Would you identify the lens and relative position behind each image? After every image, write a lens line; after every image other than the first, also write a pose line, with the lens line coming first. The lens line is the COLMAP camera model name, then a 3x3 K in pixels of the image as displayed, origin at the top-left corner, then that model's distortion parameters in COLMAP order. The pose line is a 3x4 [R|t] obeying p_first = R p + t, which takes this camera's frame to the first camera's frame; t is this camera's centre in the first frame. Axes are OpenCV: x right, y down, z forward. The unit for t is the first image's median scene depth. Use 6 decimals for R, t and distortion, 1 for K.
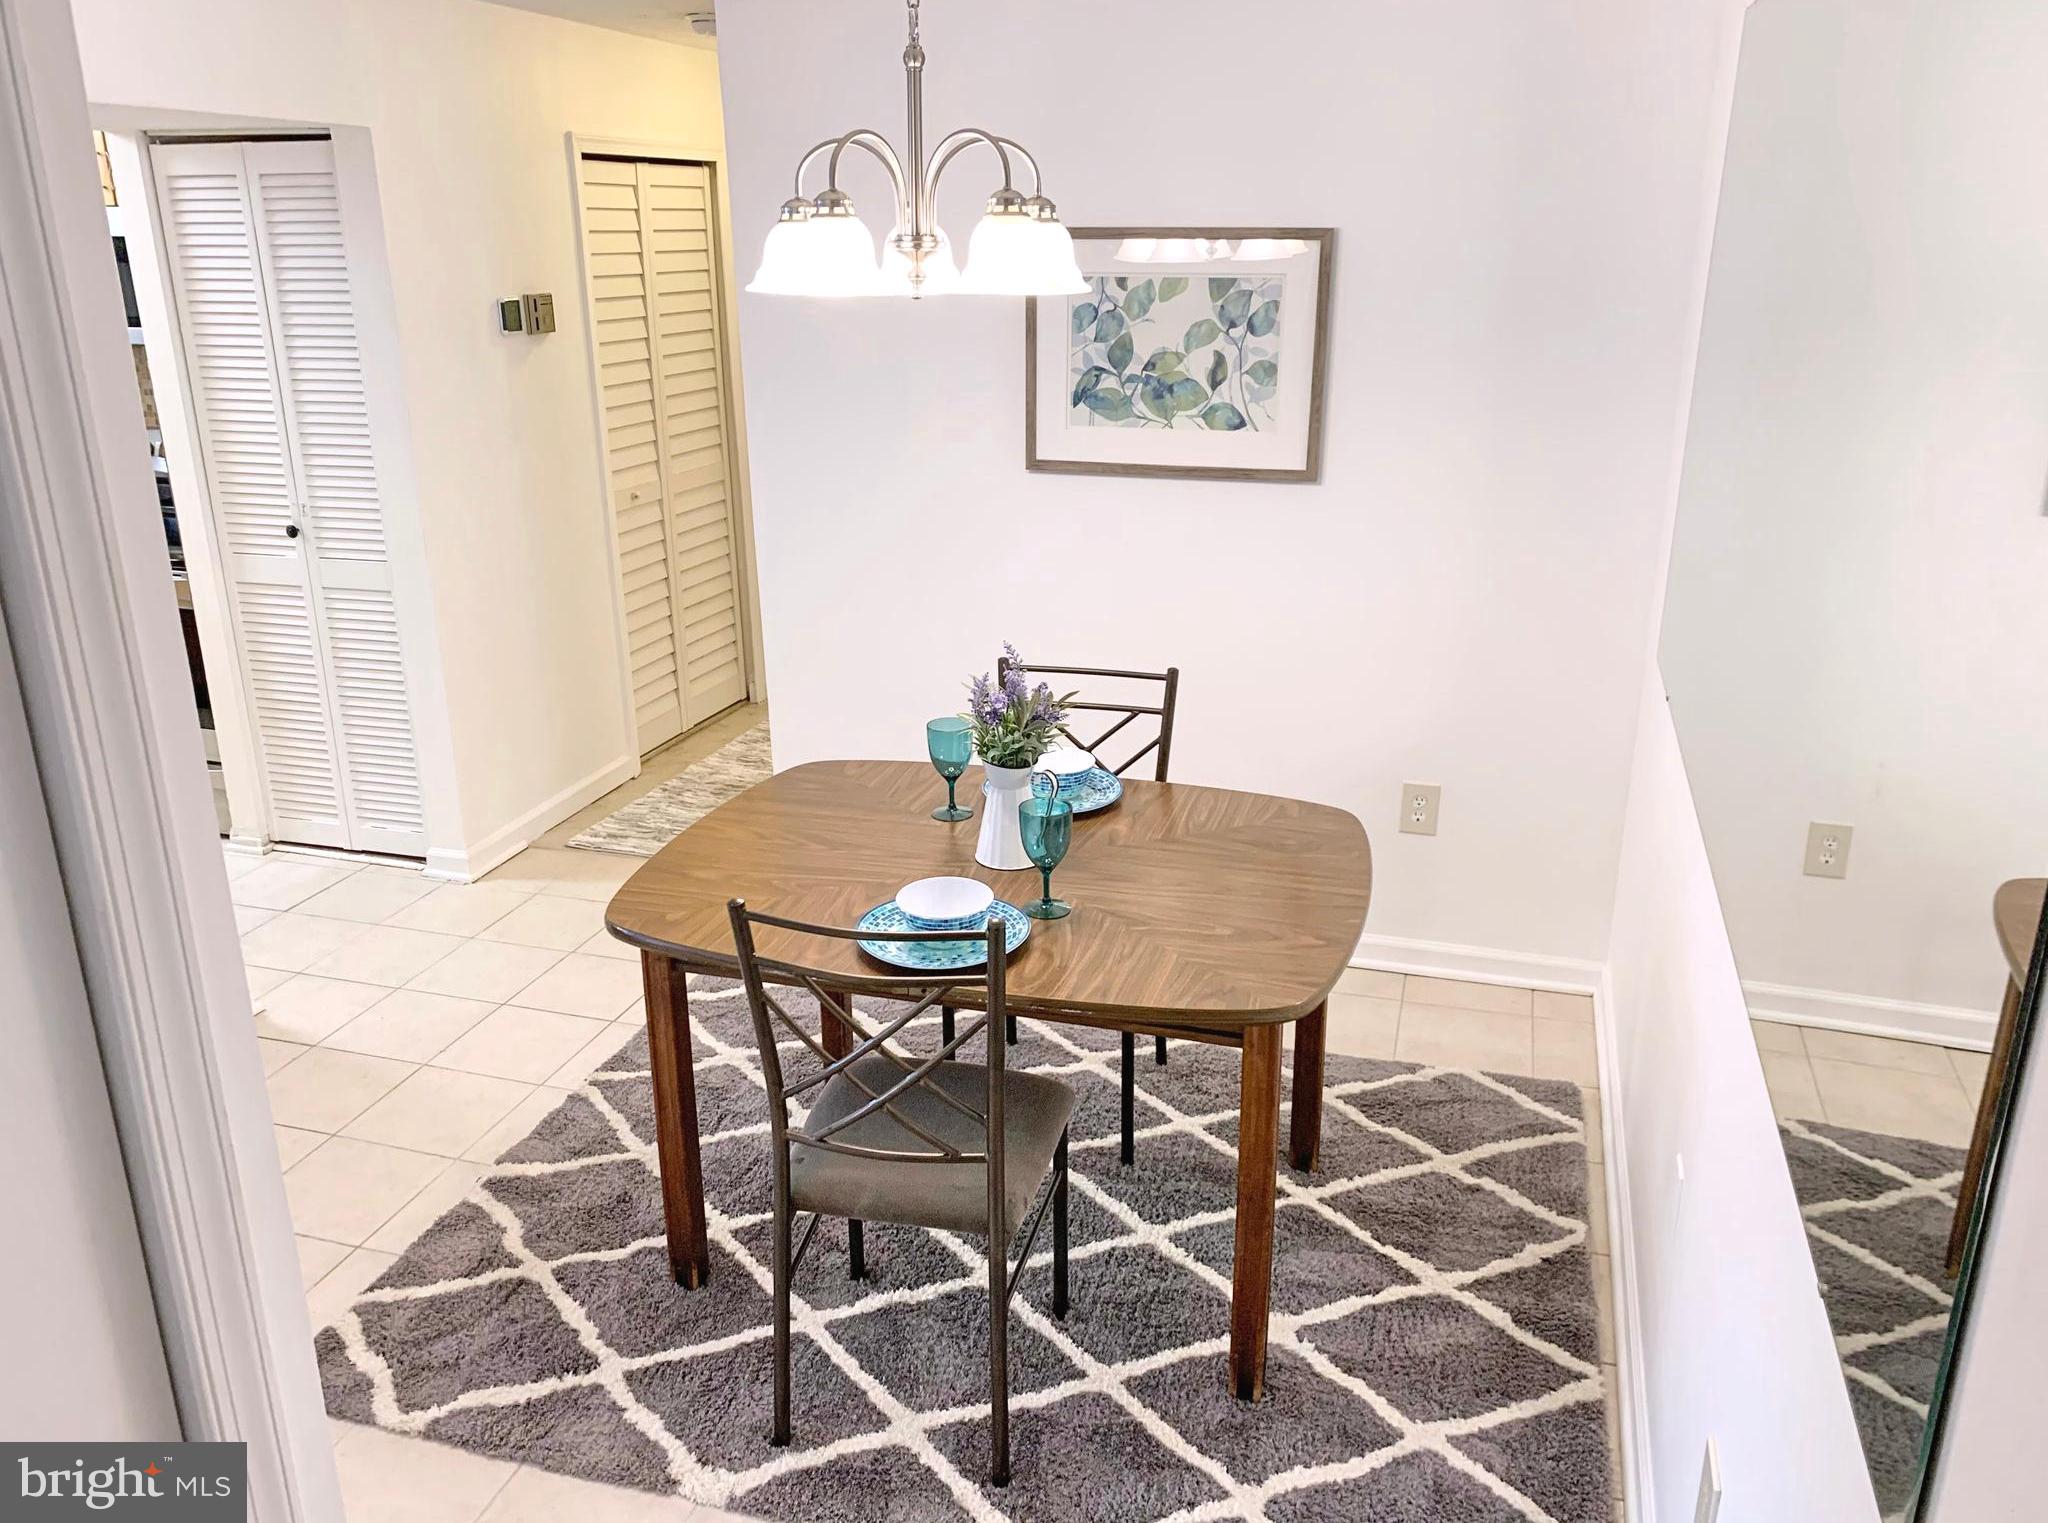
lens RADIAL K [[1578.7, 0, 1022.0], [0, 1578.7, 766.1], [0, 0, 1]] dist [0.042479, -0.033585]
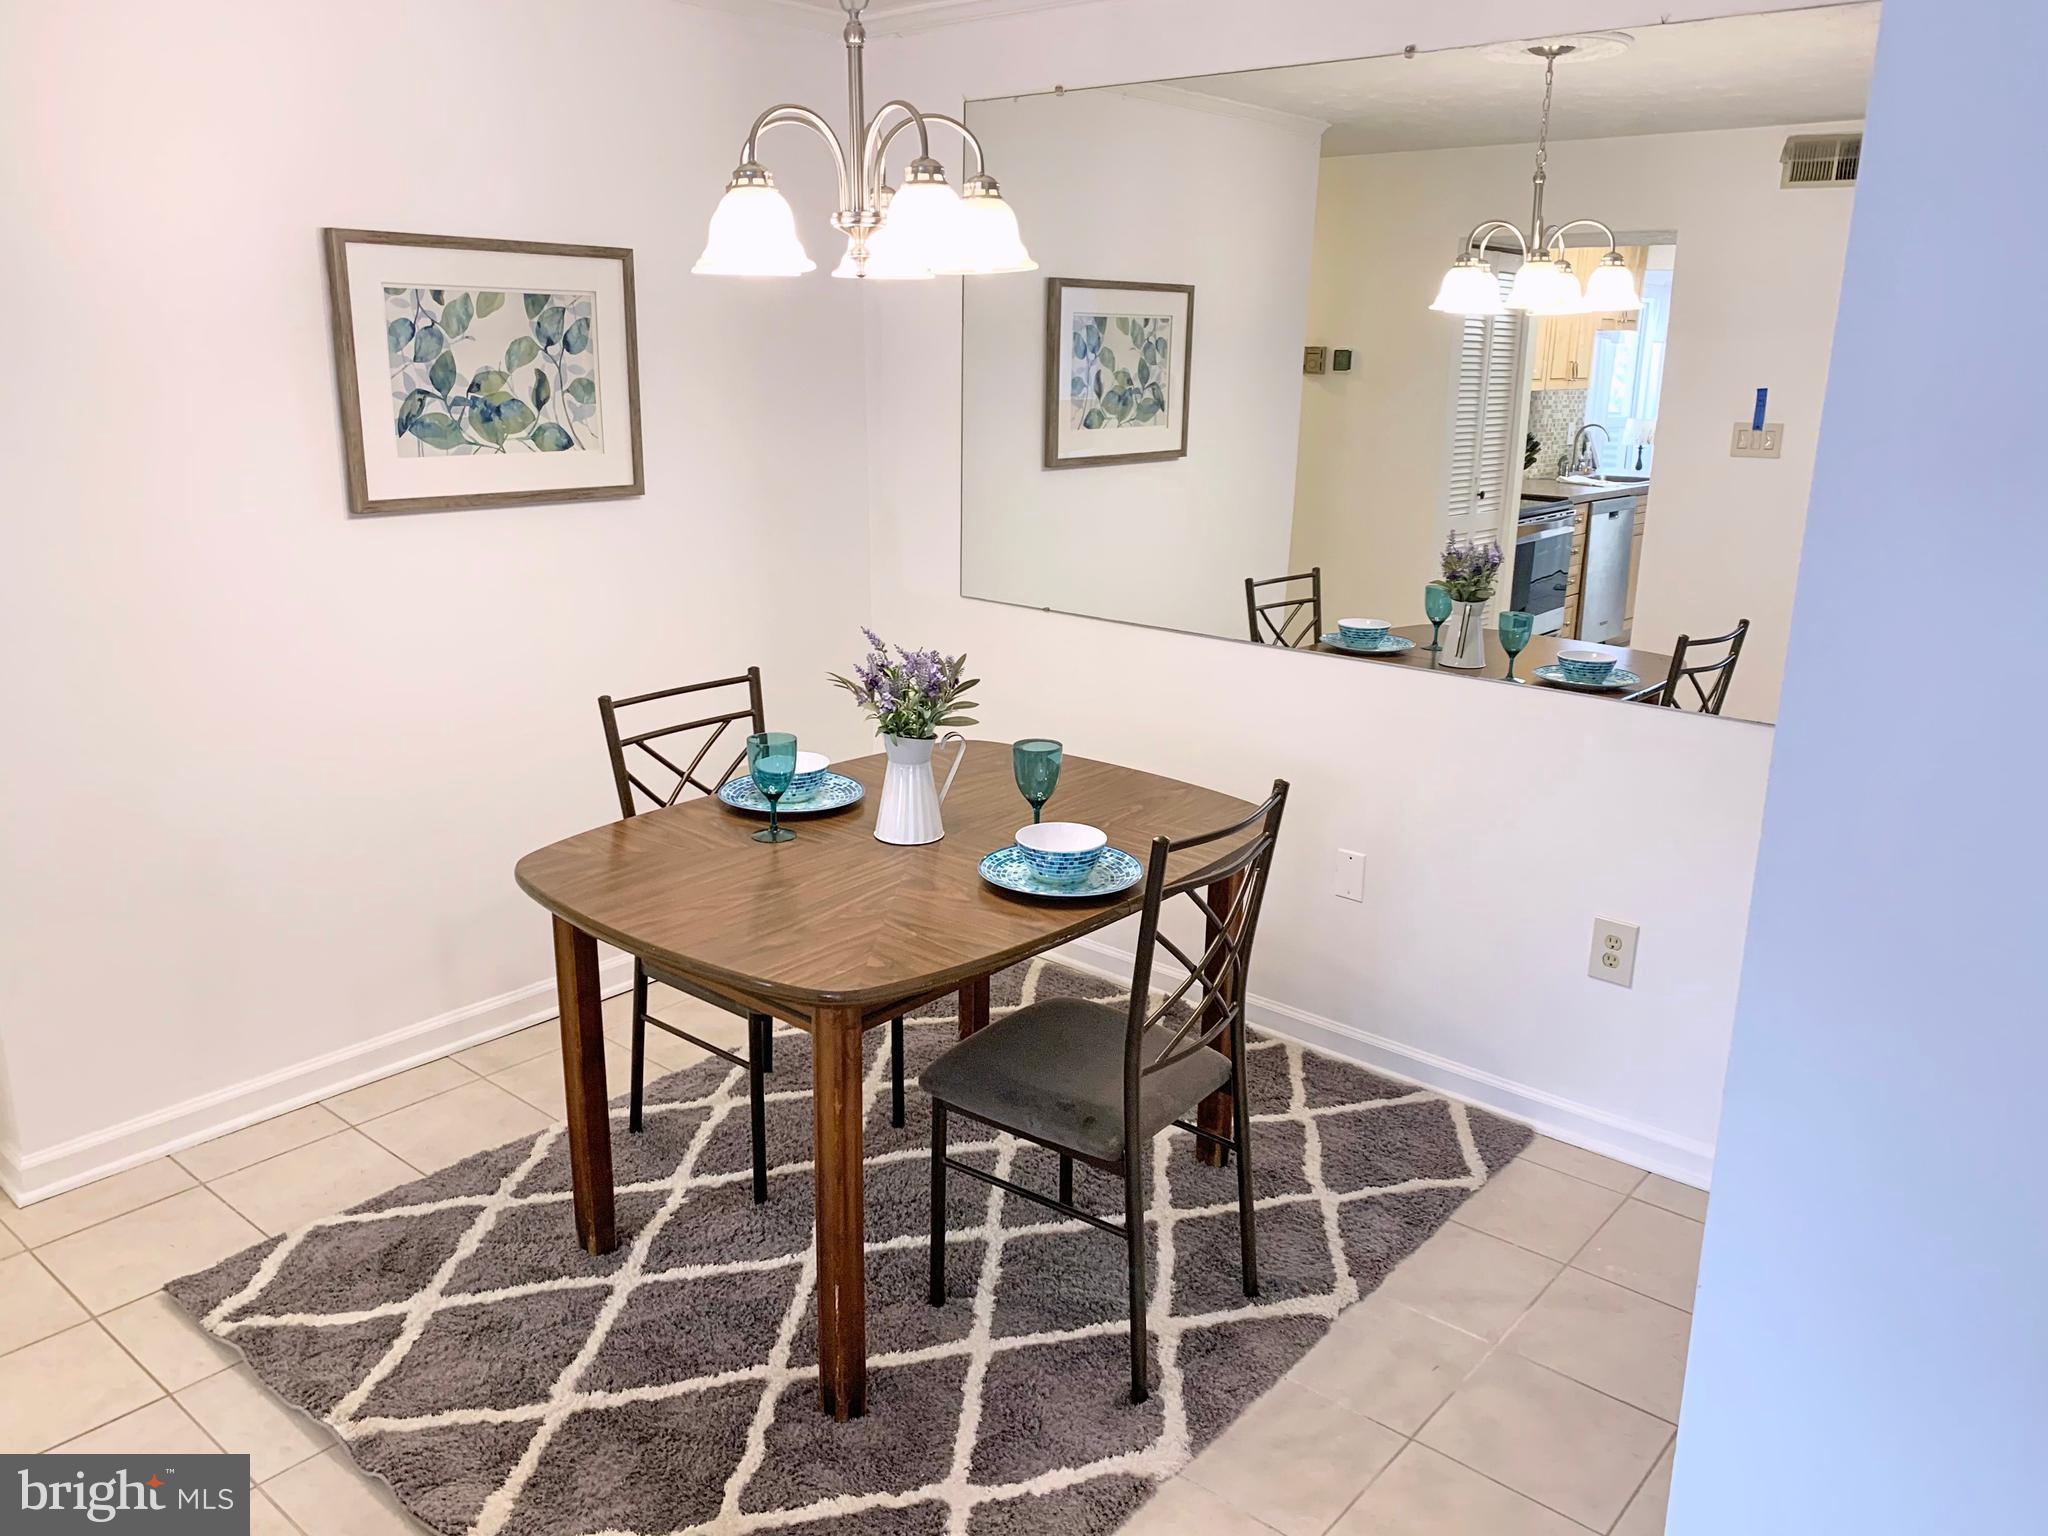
lens RADIAL K [[1578.7, 0, 1010.0], [0, 1578.7, 766.7], [0, 0, 1]] dist [0.042479, -0.033585]
pose [[0.403751, -0.230271, 0.885415, -0.666778], [0.281627, 0.952093, 0.119189, -0.066684], [-0.870443, 0.201234, 0.449259, 0.365899]]
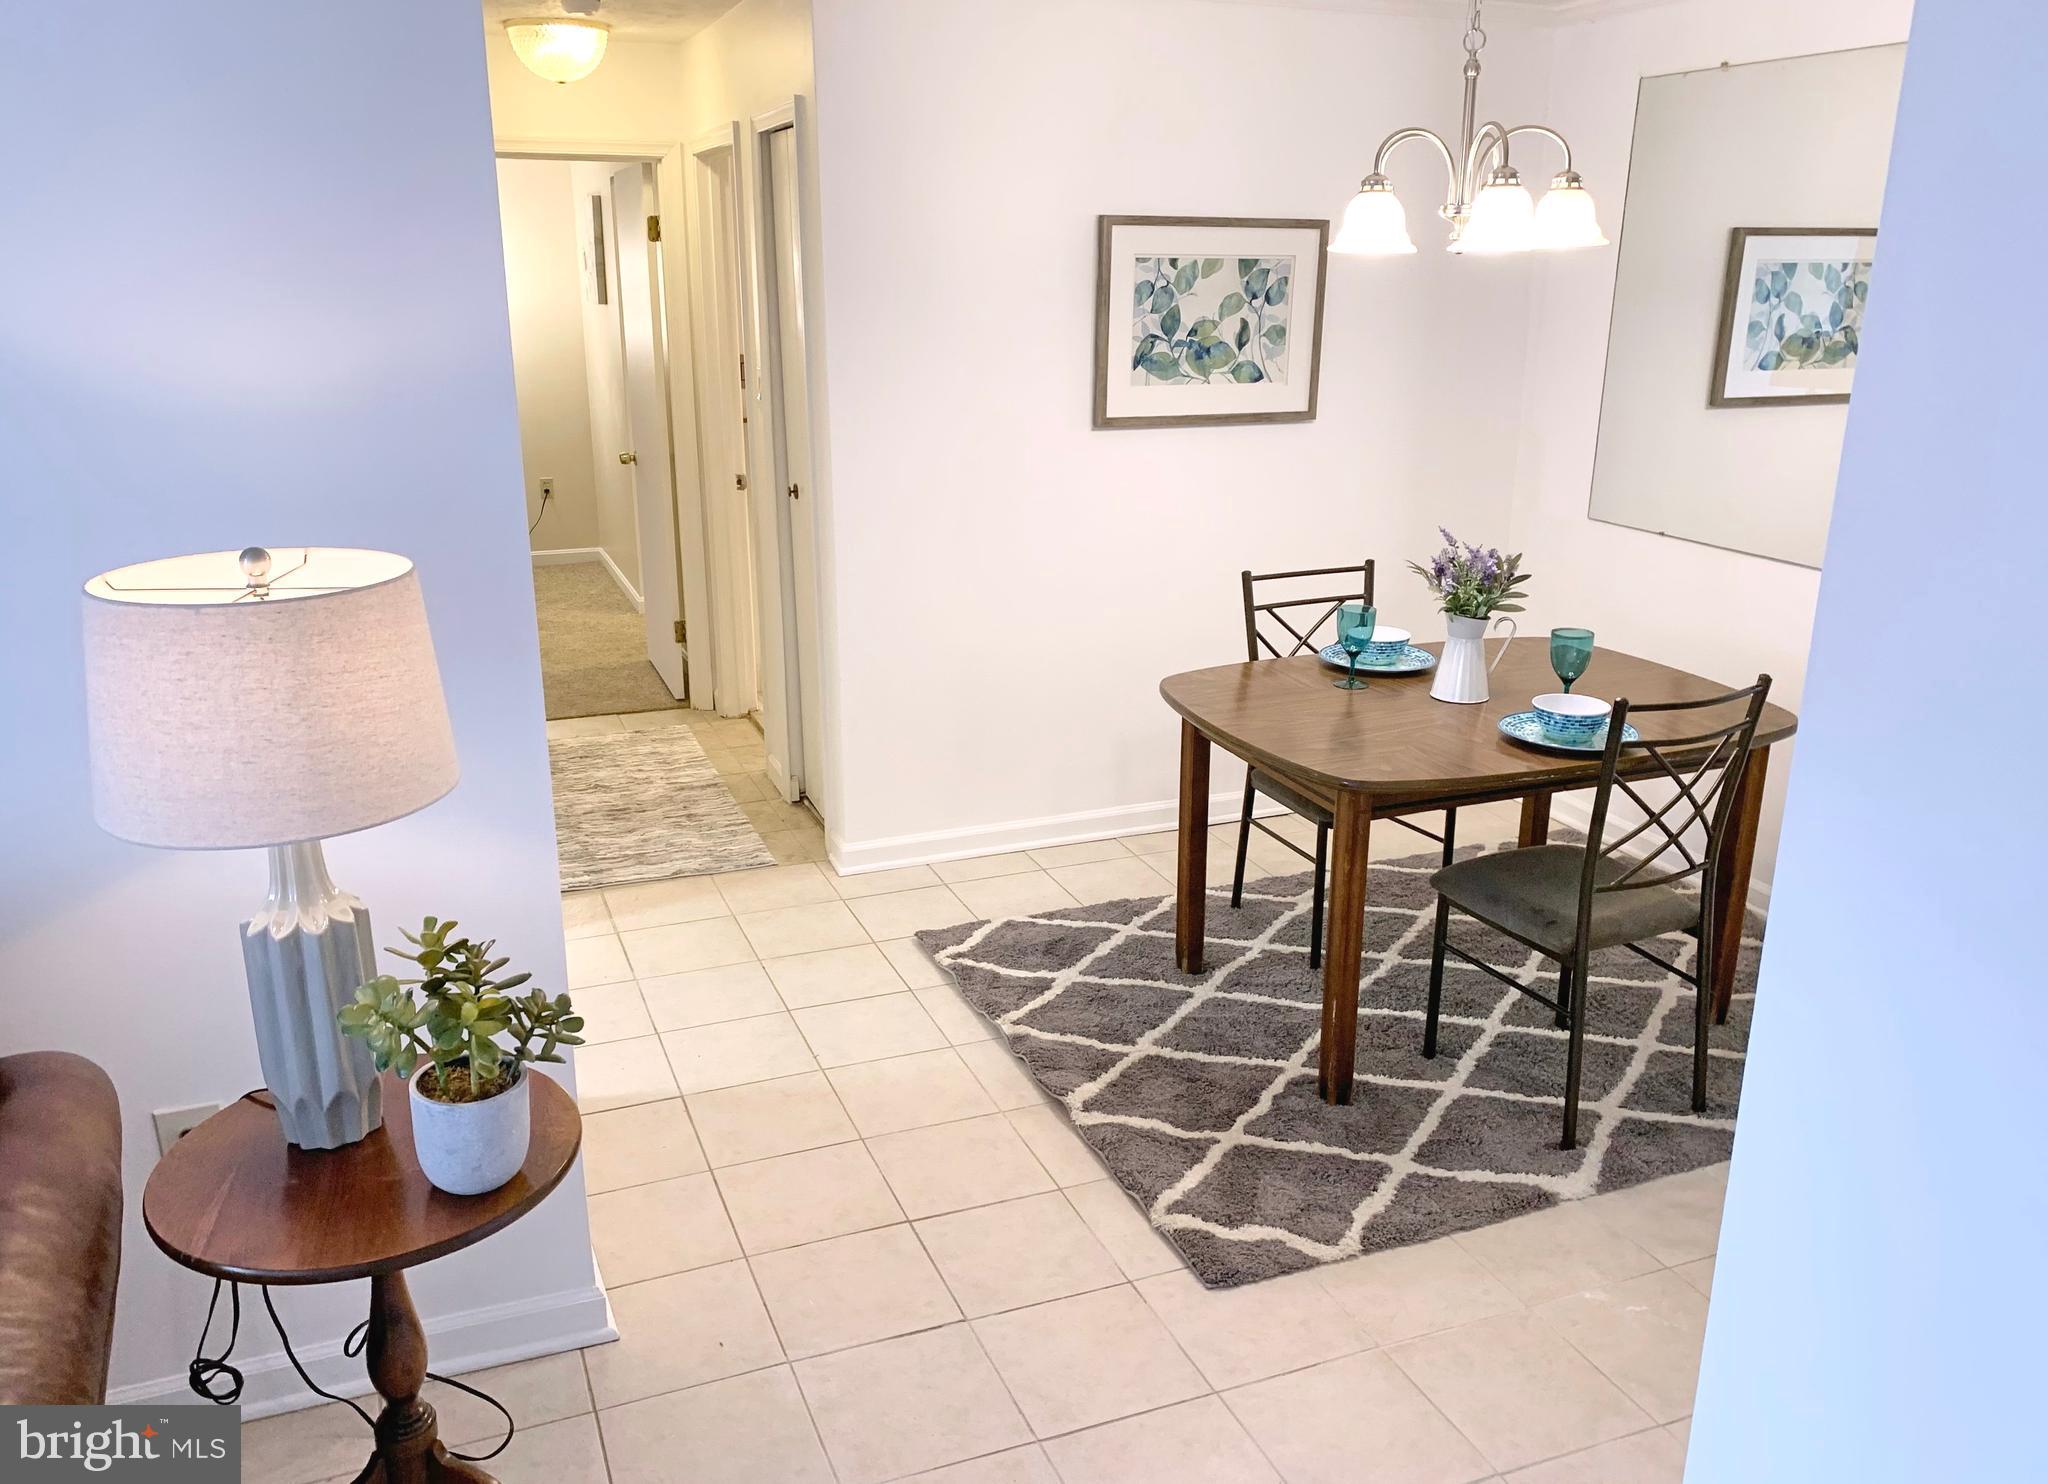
lens RADIAL K [[1587.3, 0, 1008.0], [0, 1587.3, 755.8], [0, 0, 1]] dist [0.047745, -0.035019]
pose [[0.776884, -0.179828, 0.603418, -0.825505], [0.194433, 0.980027, 0.041736, -0.015769], [-0.598872, 0.084901, 0.796332, 0.150263]]
